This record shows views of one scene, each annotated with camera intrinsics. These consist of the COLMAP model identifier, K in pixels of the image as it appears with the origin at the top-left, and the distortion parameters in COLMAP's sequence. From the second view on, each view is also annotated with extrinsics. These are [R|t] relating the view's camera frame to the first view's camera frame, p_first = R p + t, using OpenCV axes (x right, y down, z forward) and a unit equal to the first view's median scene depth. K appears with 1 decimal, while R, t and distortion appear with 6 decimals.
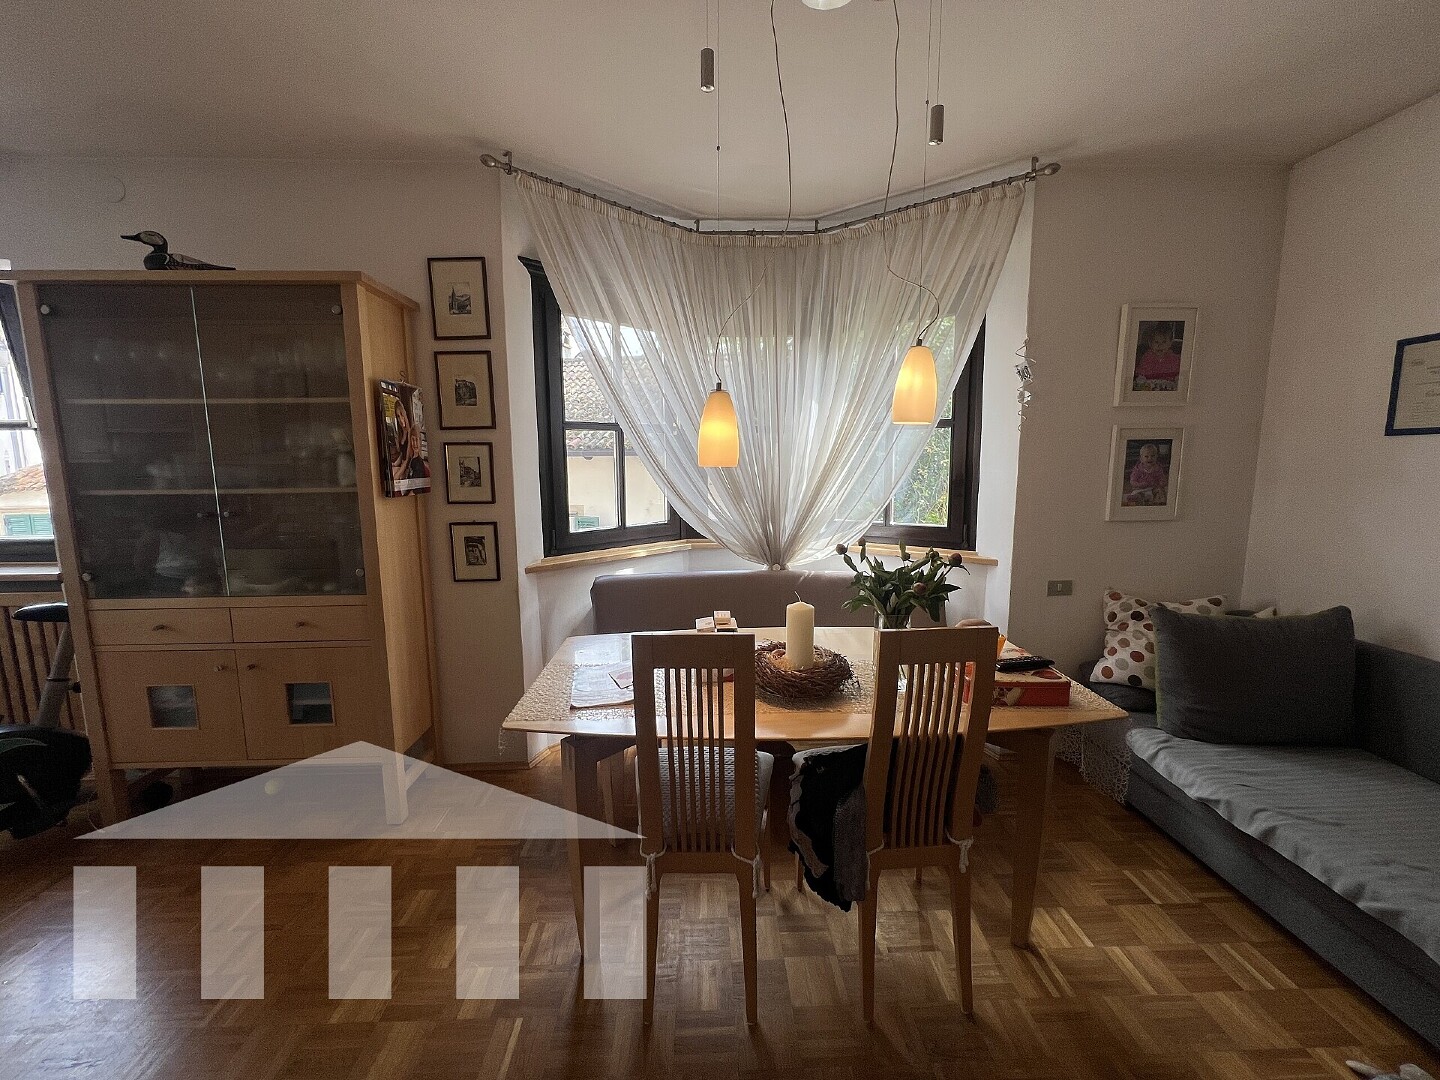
lens RADIAL K [[580.0, 0, 722.4], [0, 580.0, 534.0], [0, 0, 1]] dist [0.004391, 0.000545]
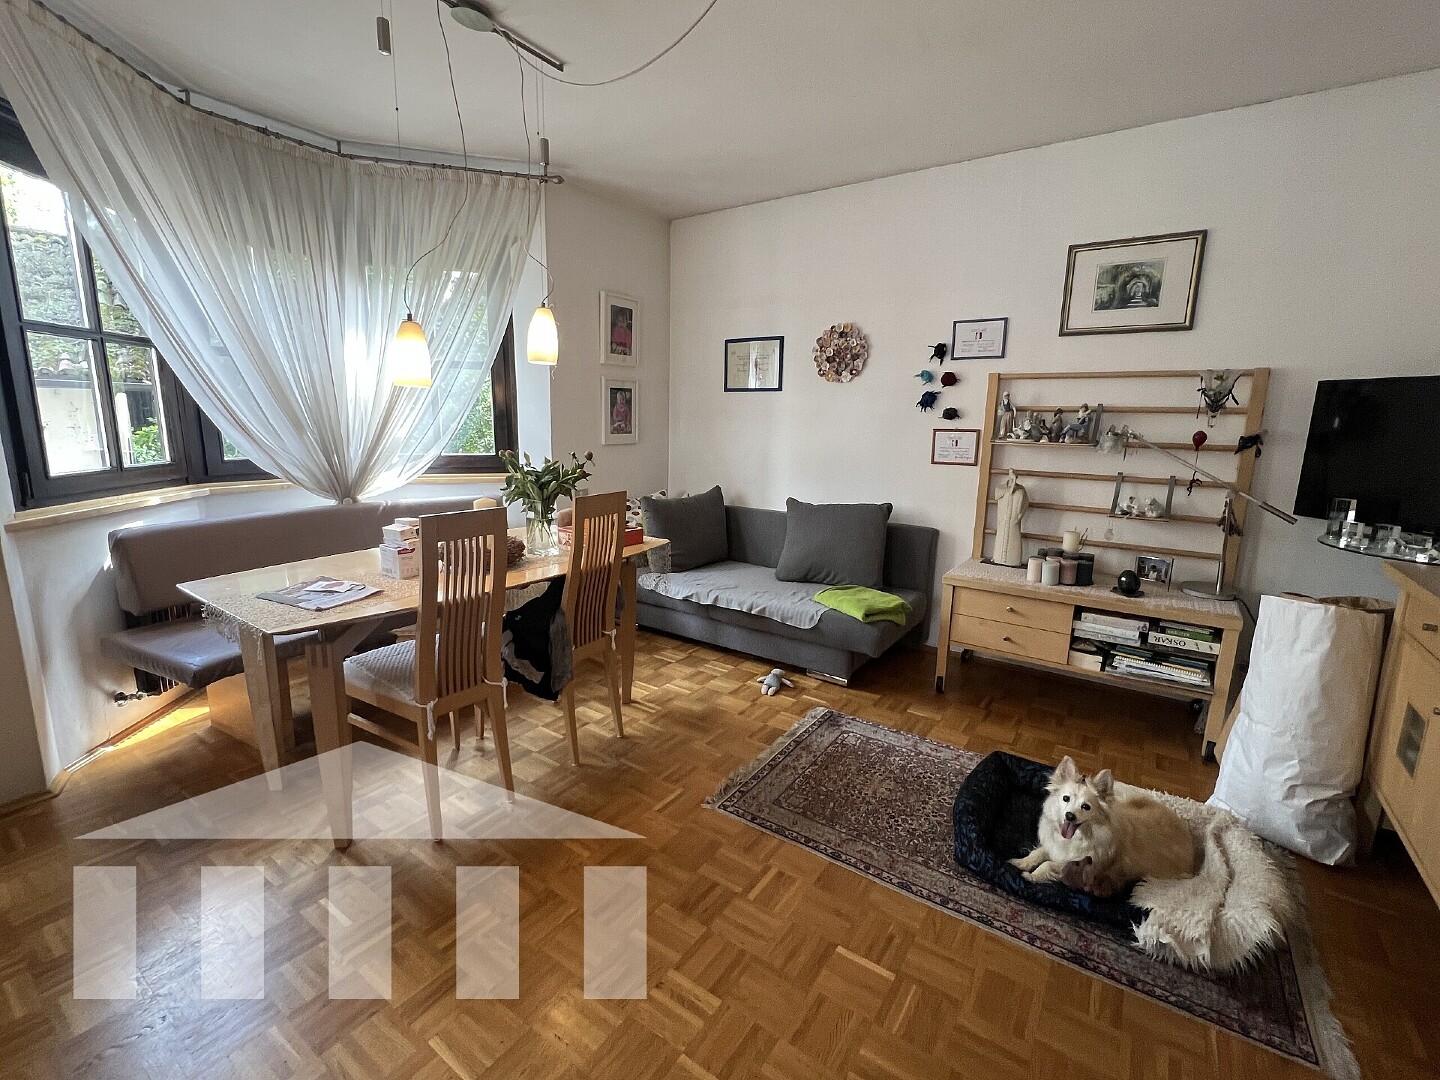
lens RADIAL K [[636.6, 0, 720.1], [0, 636.6, 537.3], [0, 0, 1]] dist [-0.001293, 0.000108]
pose [[0.597995, -0.131678, 0.790609, -0.465996], [0.080051, 0.991292, 0.104555, 0.067740], [-0.797492, 0.000765, 0.603329, -0.181476]]
